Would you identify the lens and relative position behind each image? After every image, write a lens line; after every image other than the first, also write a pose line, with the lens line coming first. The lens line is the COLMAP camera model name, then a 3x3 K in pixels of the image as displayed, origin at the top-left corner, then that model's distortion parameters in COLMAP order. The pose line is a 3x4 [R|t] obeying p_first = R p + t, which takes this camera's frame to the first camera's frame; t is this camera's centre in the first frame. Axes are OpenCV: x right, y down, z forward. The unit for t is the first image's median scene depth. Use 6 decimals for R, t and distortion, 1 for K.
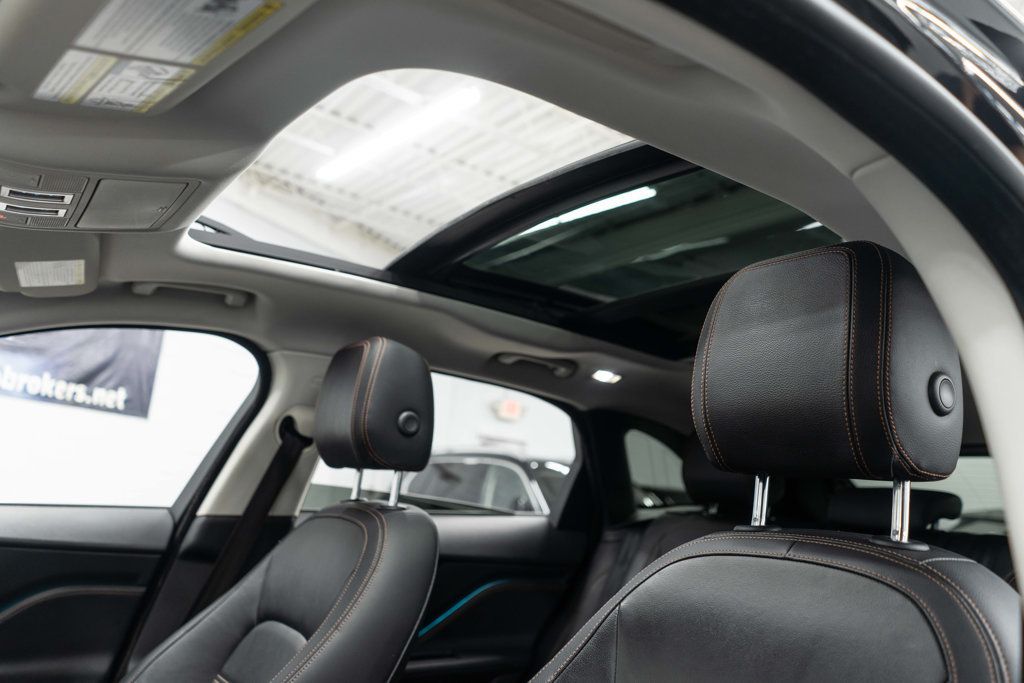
lens RADIAL K [[801.5, 0, 512.0], [0, 801.5, 341.5], [0, 0, 1]] dist [-0.006502, -0.004549]
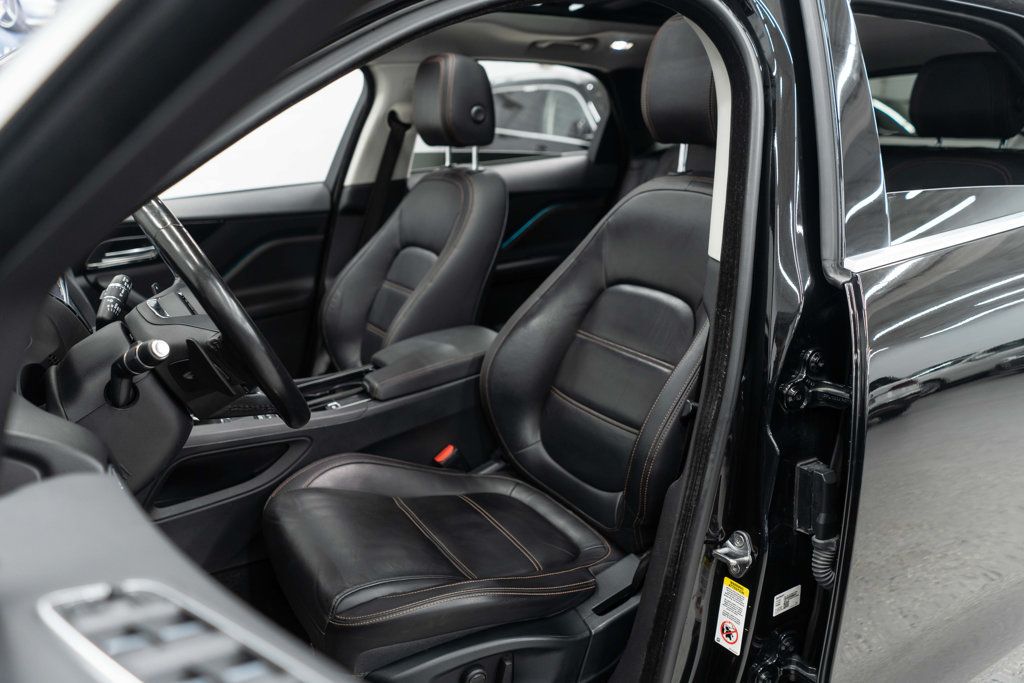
lens RADIAL K [[801.5, 0, 512.0], [0, 801.5, 341.5], [0, 0, 1]] dist [-0.006502, -0.004549]
pose [[0.991157, -0.080984, -0.105118, 0.048086], [0.119846, 0.886403, 0.447132, -0.155664], [0.056966, -0.455776, 0.888270, -0.440858]]
